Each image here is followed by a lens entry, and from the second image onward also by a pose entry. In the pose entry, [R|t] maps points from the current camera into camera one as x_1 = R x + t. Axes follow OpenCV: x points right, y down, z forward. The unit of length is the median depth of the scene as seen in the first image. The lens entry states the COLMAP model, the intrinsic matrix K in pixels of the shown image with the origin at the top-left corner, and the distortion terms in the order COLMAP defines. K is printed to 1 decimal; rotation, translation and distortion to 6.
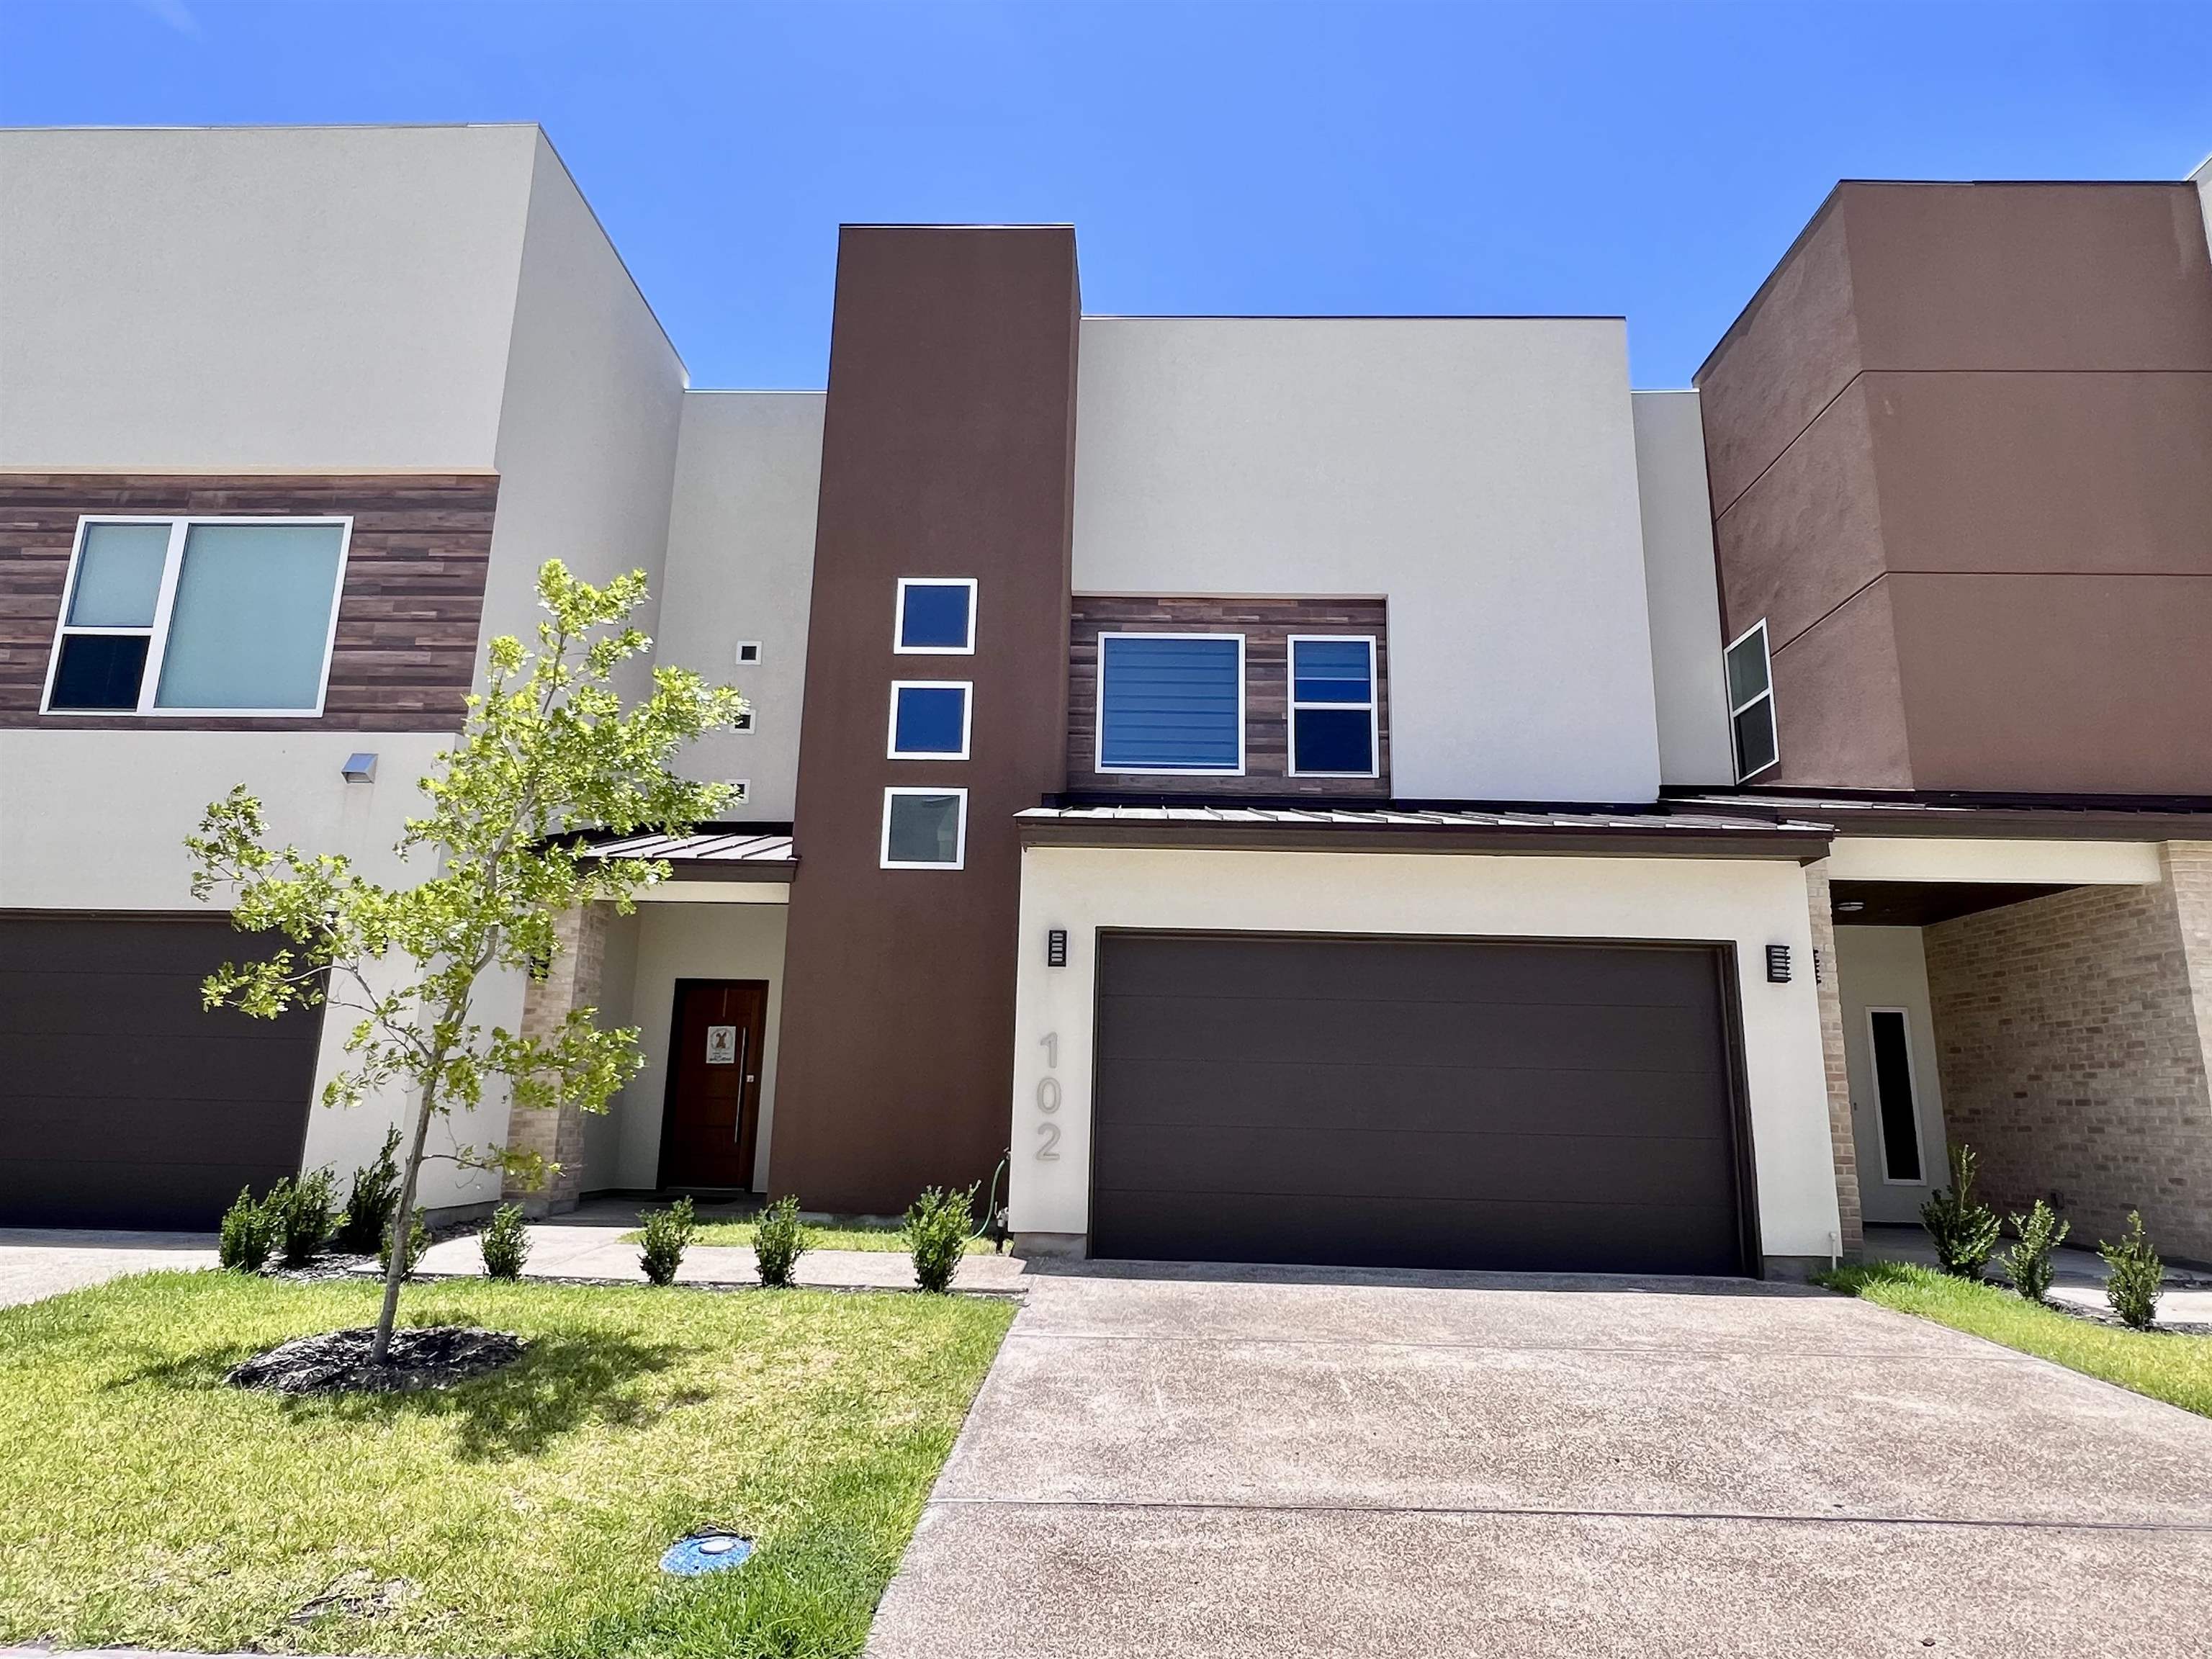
lens RADIAL K [[1241.4, 0, 1105.0], [0, 1241.4, 841.5], [0, 0, 1]] dist [-0.002735, -0.000141]
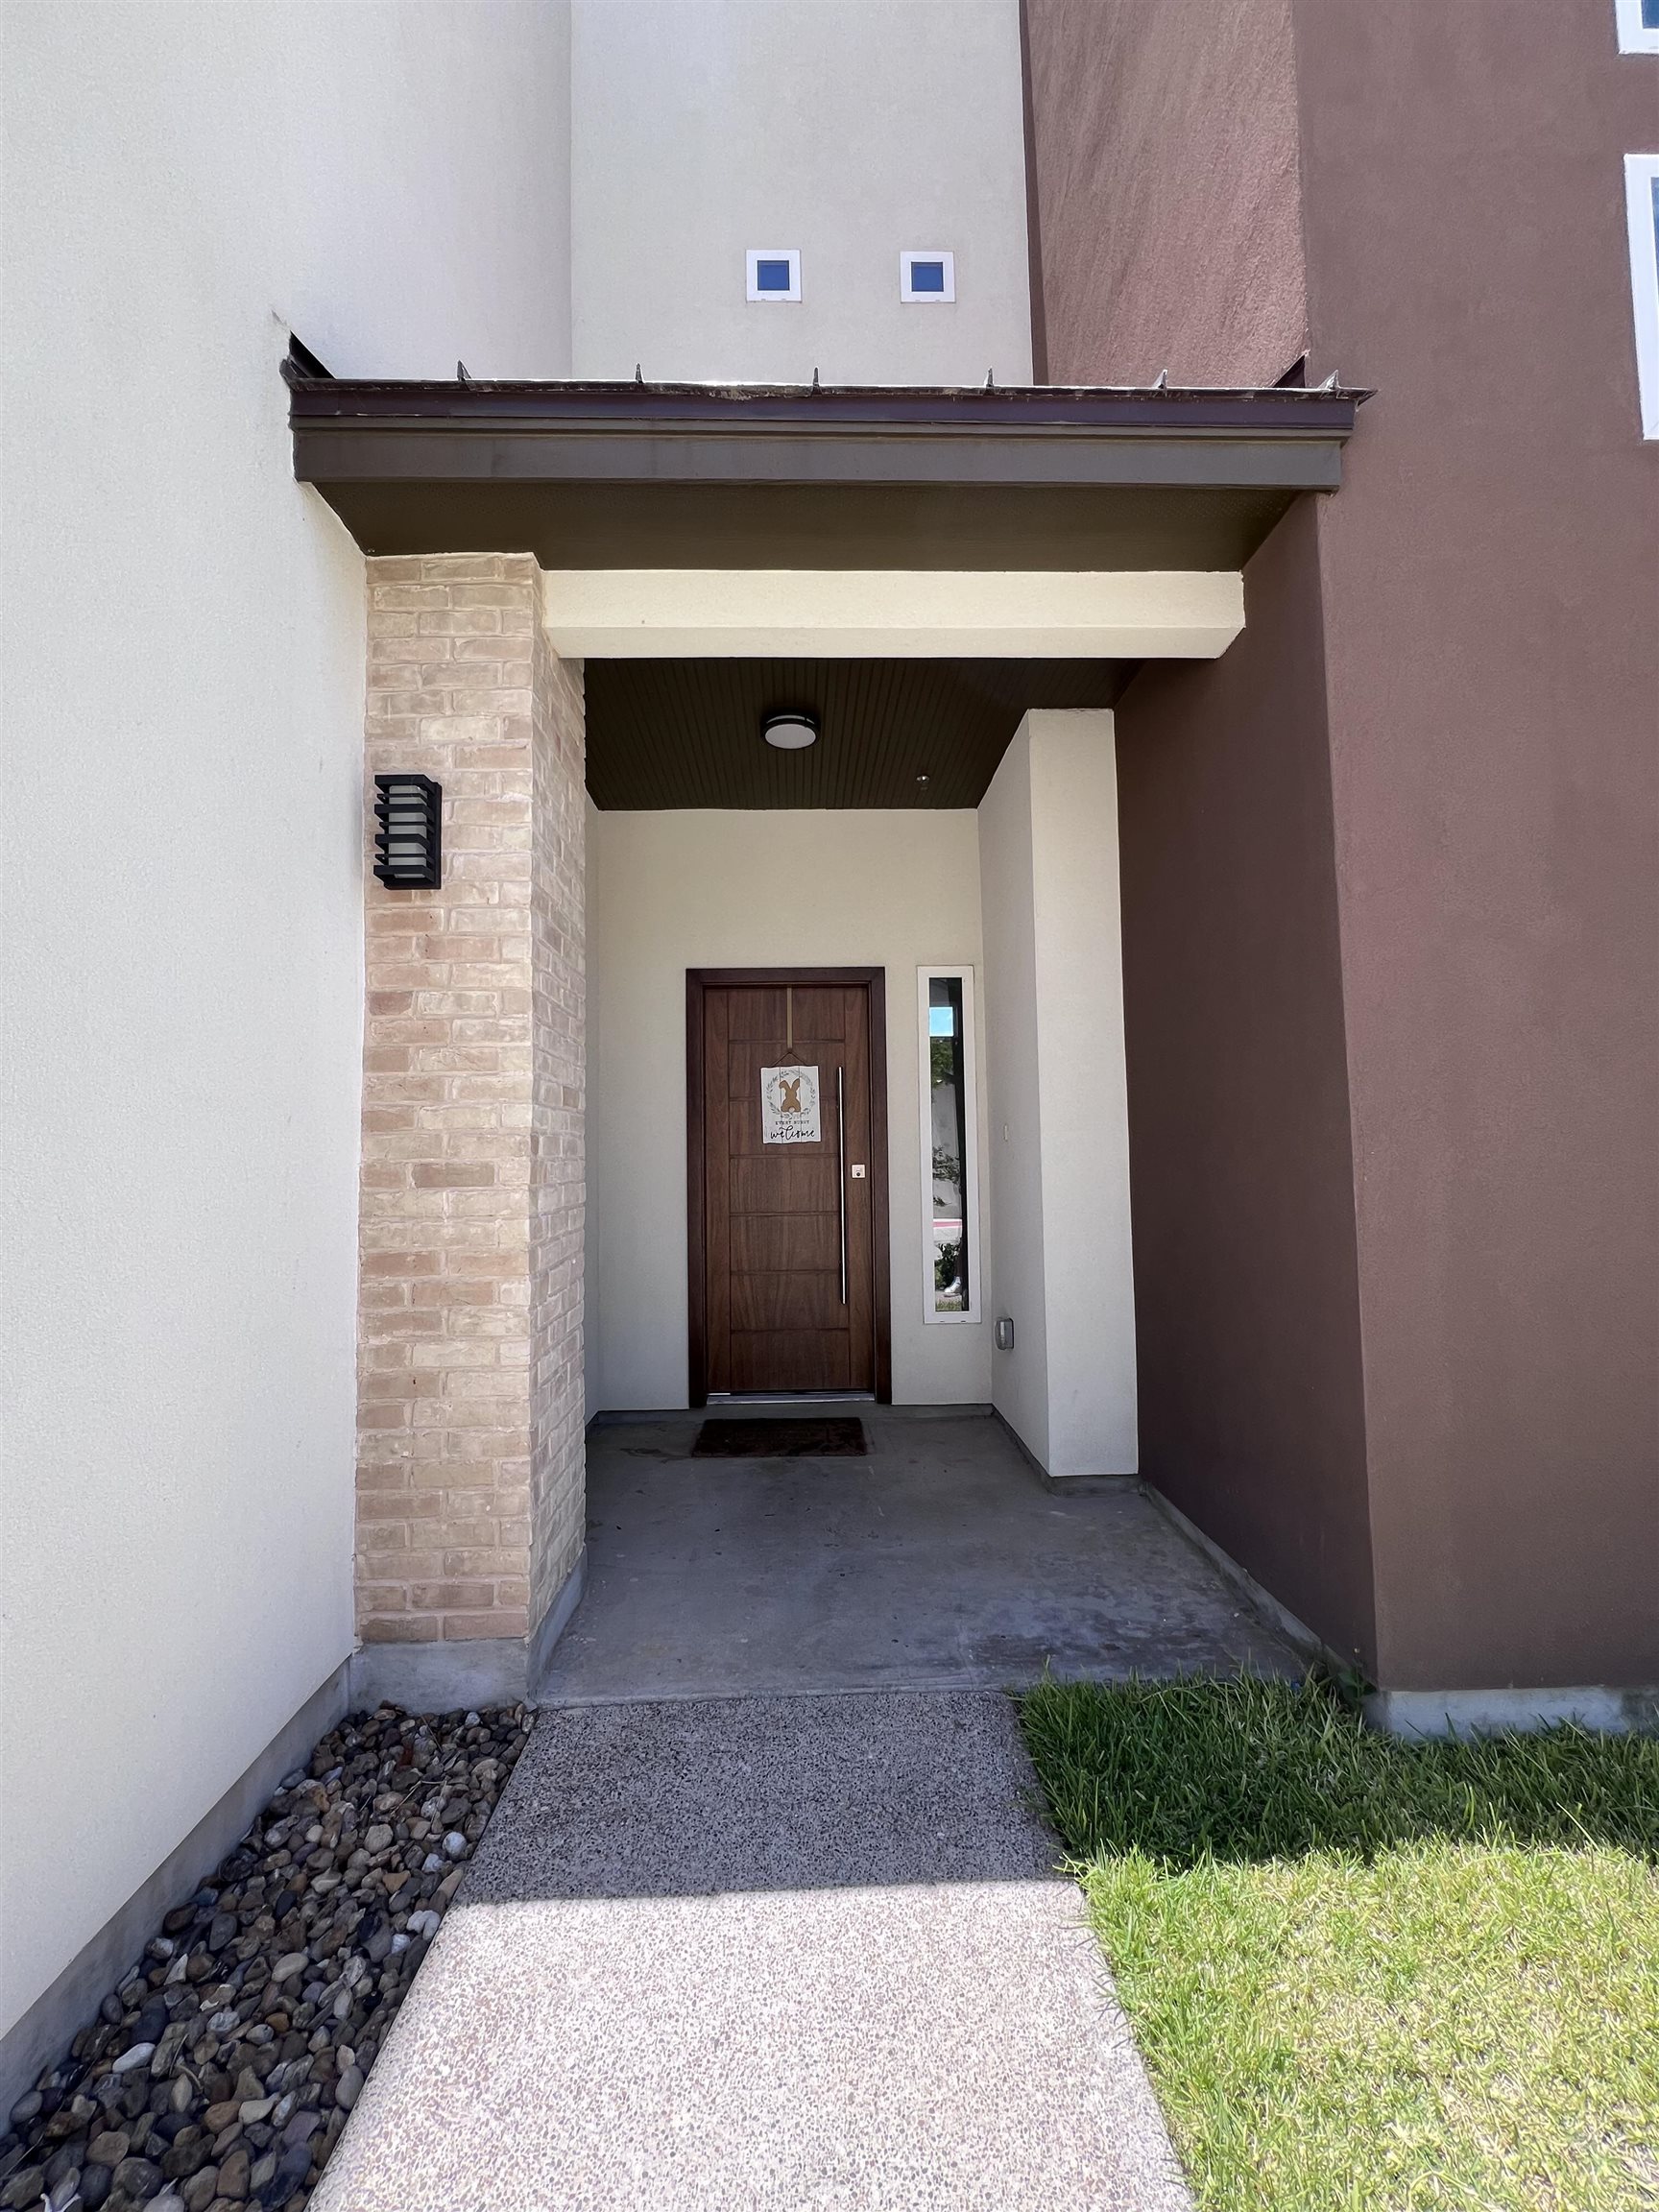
lens RADIAL K [[889.2, 0, 827.4], [0, 889.2, 1102.8], [0, 0, 1]] dist [-0.000862, 0.000377]
pose [[0.997960, -0.033417, 0.054403, -0.366217], [0.024446, 0.987150, 0.157914, 0.127158], [-0.058981, -0.156262, 0.985953, 0.769504]]
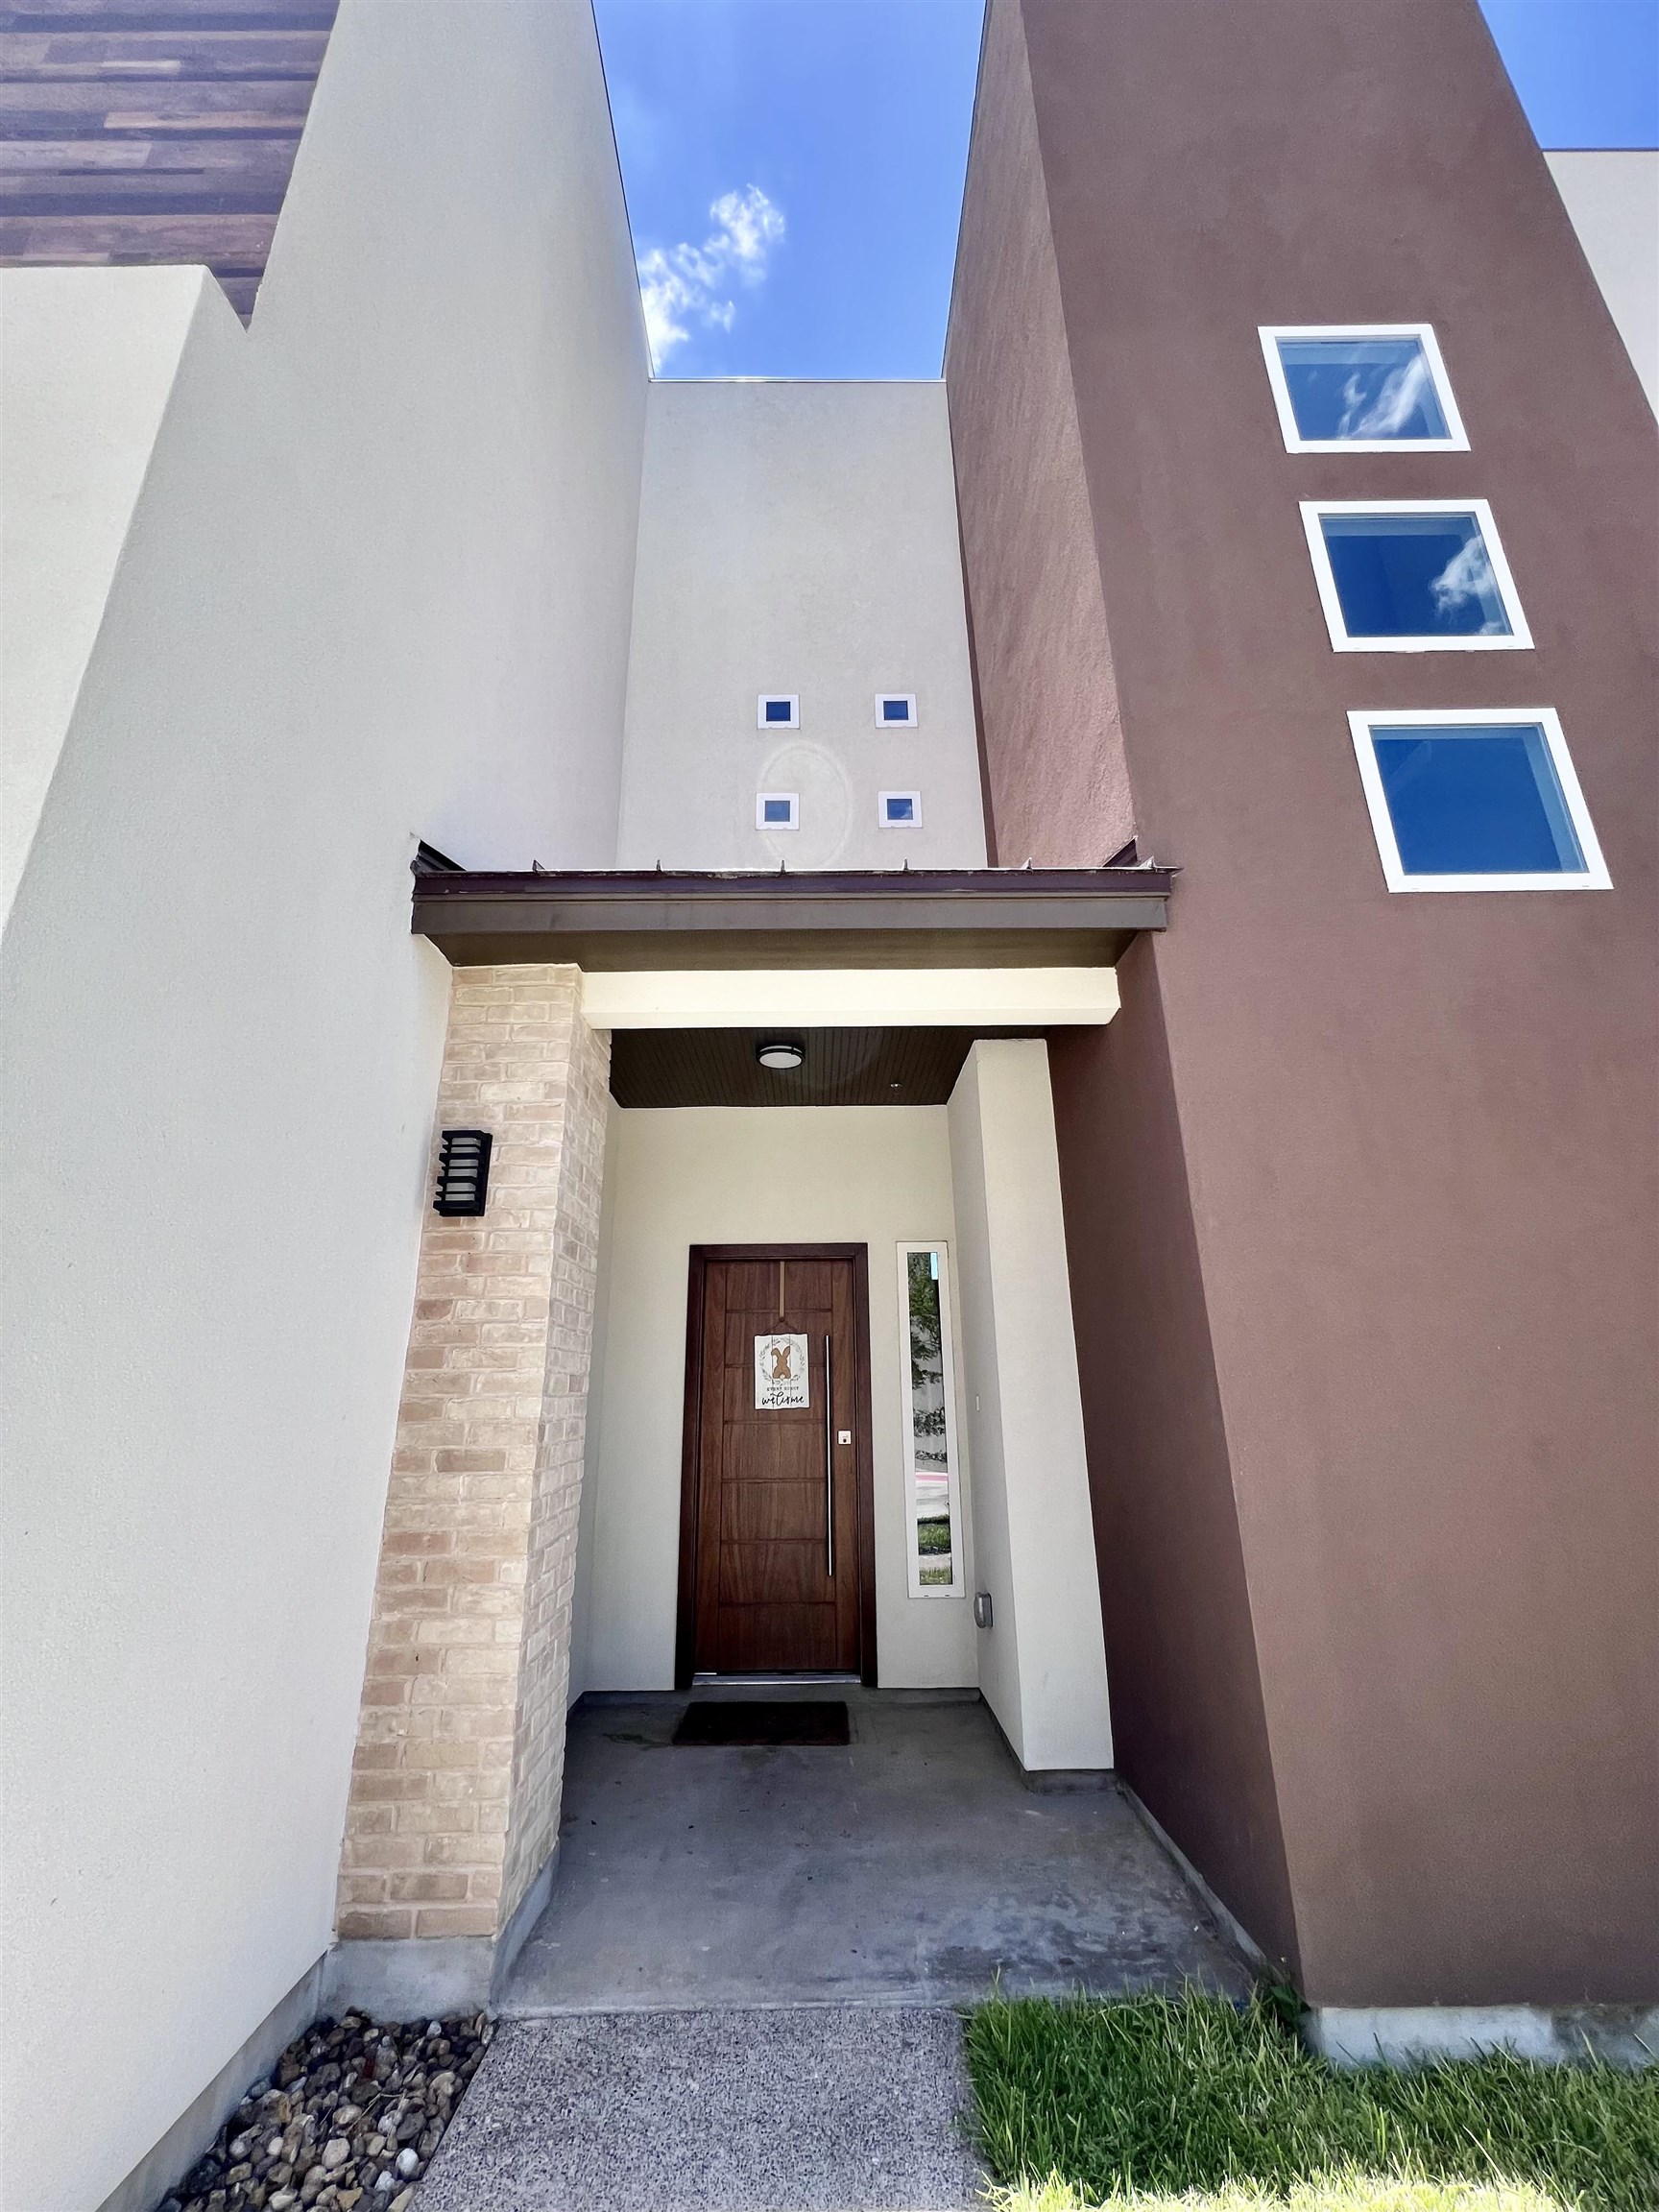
lens RADIAL K [[885.9, 0, 826.0], [0, 885.9, 1104.7], [0, 0, 1]] dist [-0.001593, 0.000814]
pose [[0.999058, -0.022457, 0.037133, -0.352426], [0.025957, 0.994980, -0.096649, 0.103884], [-0.034776, 0.097522, 0.994626, 0.723511]]
